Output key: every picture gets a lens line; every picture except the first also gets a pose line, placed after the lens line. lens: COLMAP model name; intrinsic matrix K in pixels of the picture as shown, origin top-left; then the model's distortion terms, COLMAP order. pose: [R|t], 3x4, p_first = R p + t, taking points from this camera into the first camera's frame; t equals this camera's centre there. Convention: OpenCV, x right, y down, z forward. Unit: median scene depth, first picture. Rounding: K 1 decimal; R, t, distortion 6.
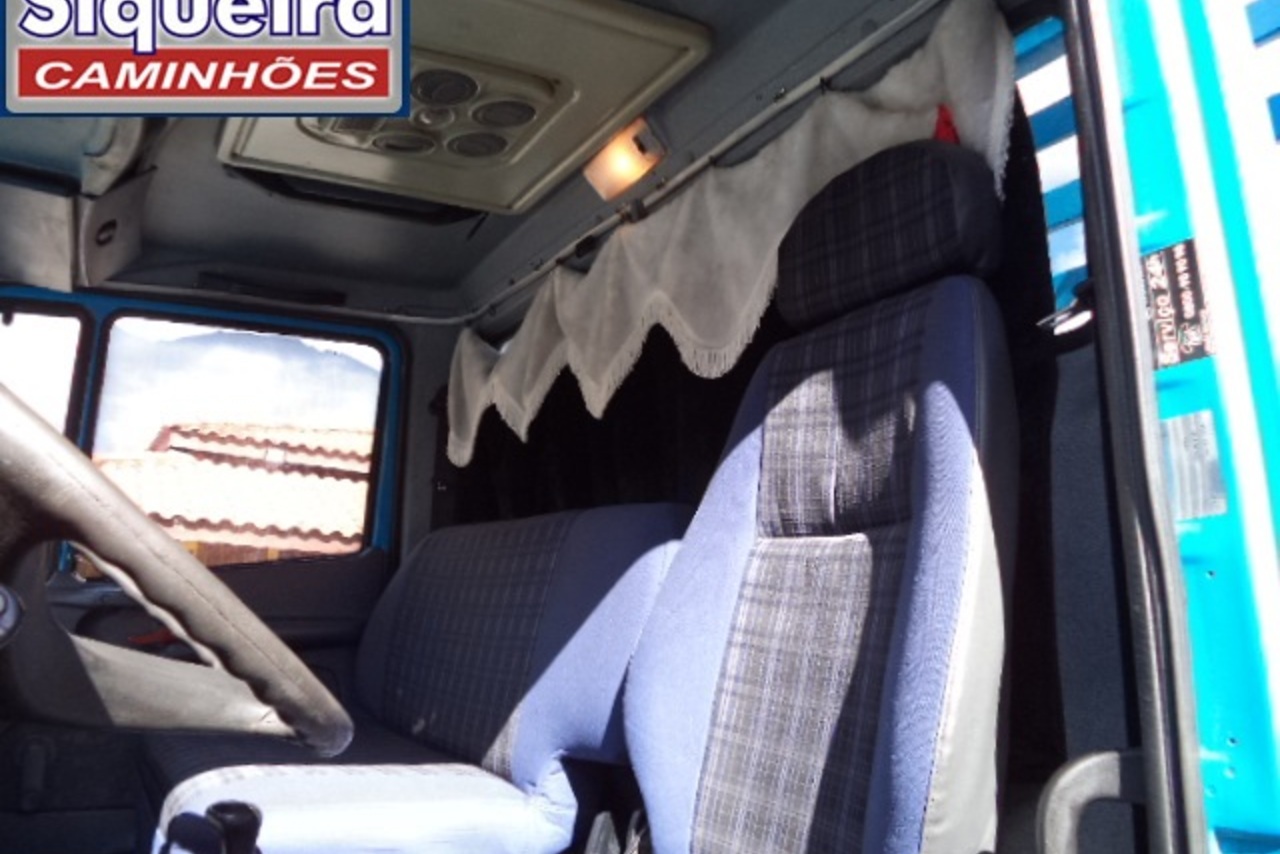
lens RADIAL K [[1013.3, 0, 637.6], [0, 1013.3, 435.0], [0, 0, 1]] dist [-0.037419, 0.013650]
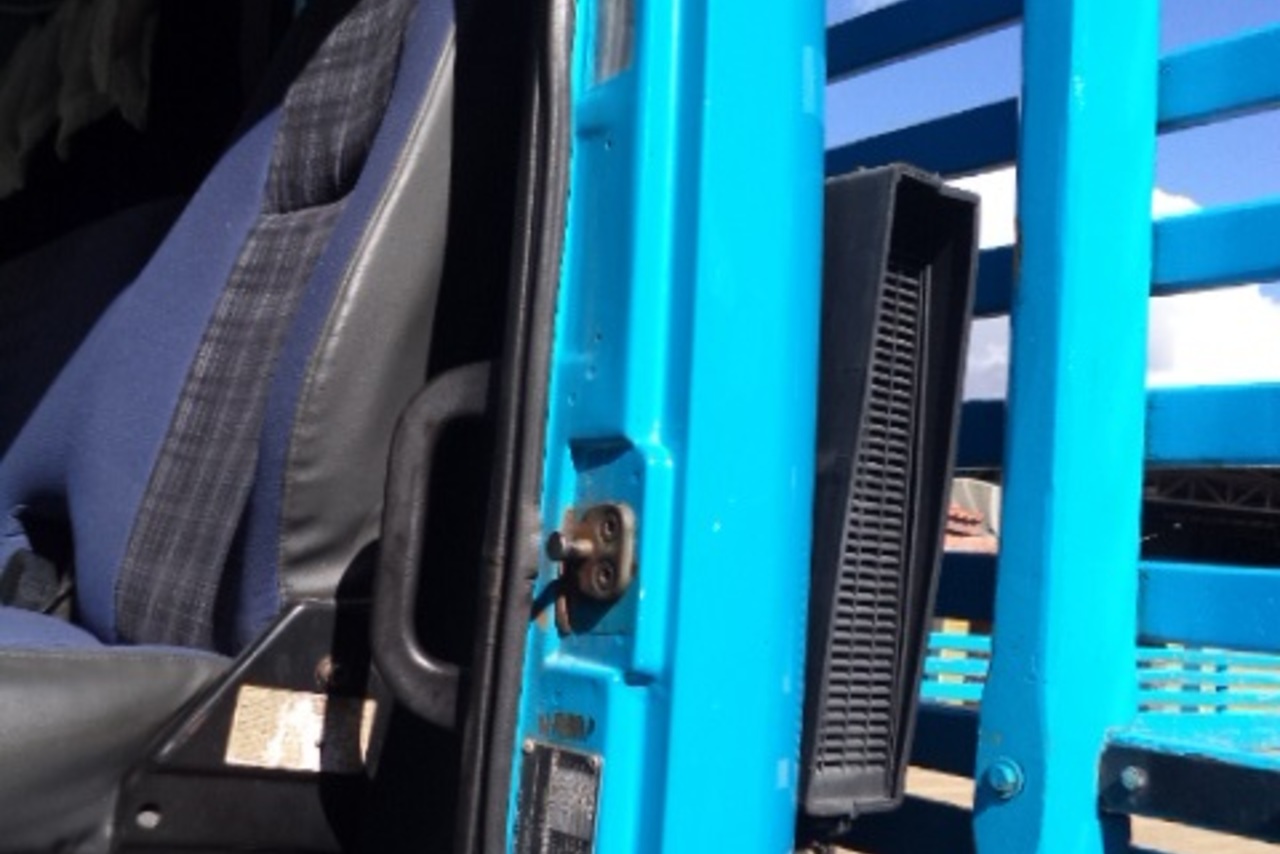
lens RADIAL K [[1339.6, 0, 641.0], [0, 1339.6, 426.3], [0, 0, 1]] dist [-0.027296, 0.000000]
pose [[0.983503, 0.087217, 0.158480, 0.217520], [-0.097996, 0.993284, 0.061505, 0.145904], [-0.152051, -0.076020, 0.985445, -0.051730]]
